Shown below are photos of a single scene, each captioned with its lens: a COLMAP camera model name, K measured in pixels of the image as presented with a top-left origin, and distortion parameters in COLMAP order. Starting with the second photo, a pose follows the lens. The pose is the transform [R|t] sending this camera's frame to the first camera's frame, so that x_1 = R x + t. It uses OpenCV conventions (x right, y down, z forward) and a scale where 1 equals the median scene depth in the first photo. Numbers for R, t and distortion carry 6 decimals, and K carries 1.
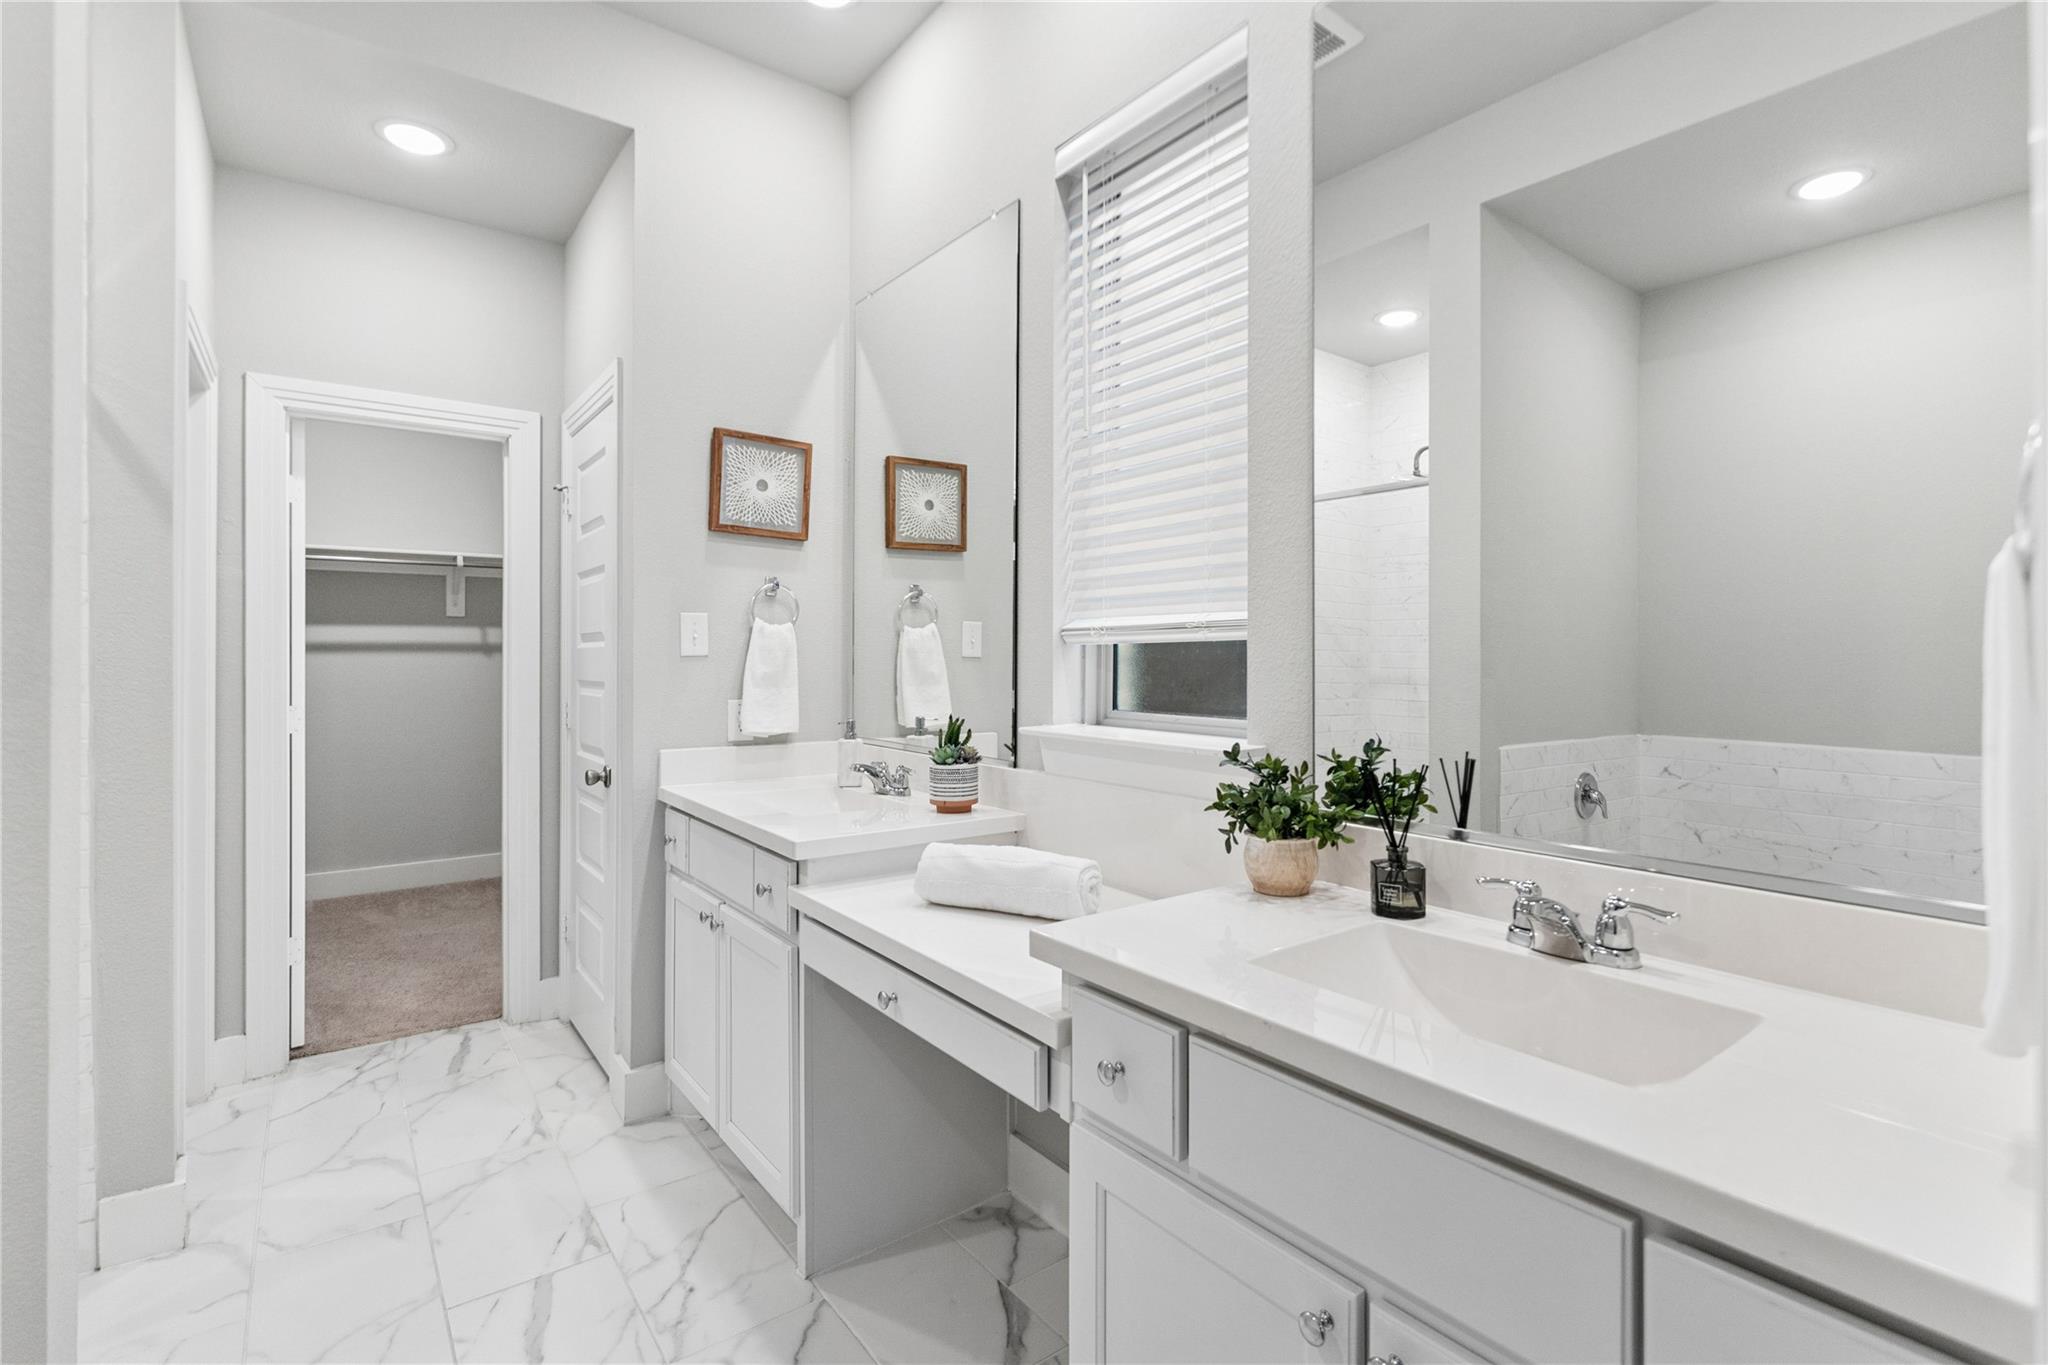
lens RADIAL K [[938.3, 0, 1028.2], [0, 938.3, 672.4], [0, 0, 1]] dist [-0.001002, 0.000015]
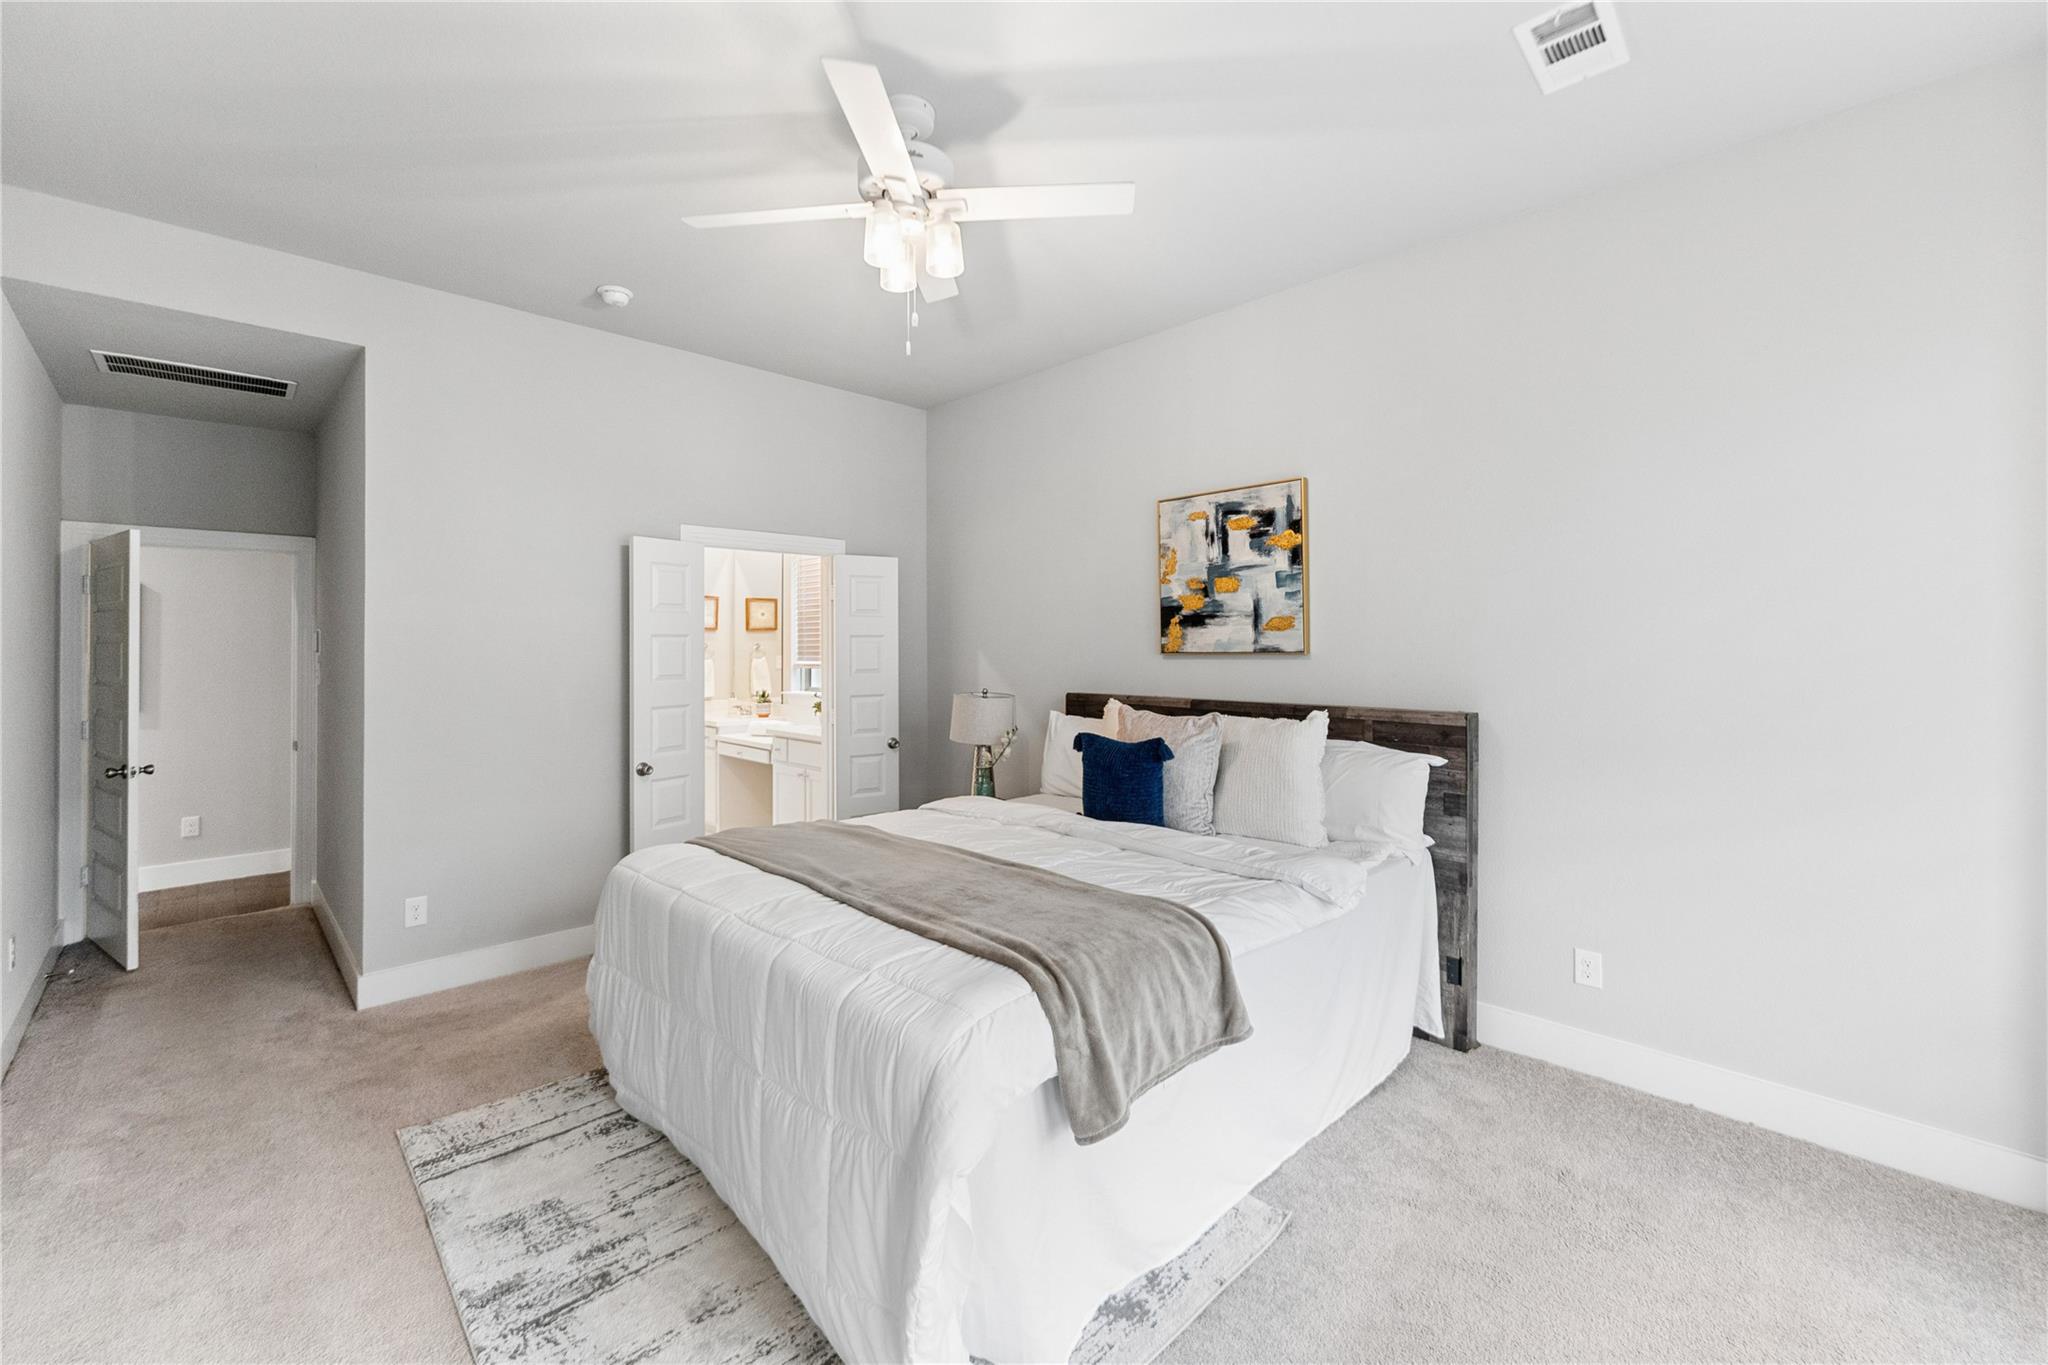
lens RADIAL K [[824.4, 0, 1017.6], [0, 824.4, 664.2], [0, 0, 1]] dist [-0.000390, -0.000234]
pose [[0.990961, -0.001427, 0.134141, 0.341742], [0.001116, 0.999997, 0.002392, -0.039830], [-0.134144, -0.002220, 0.990959, -1.644350]]
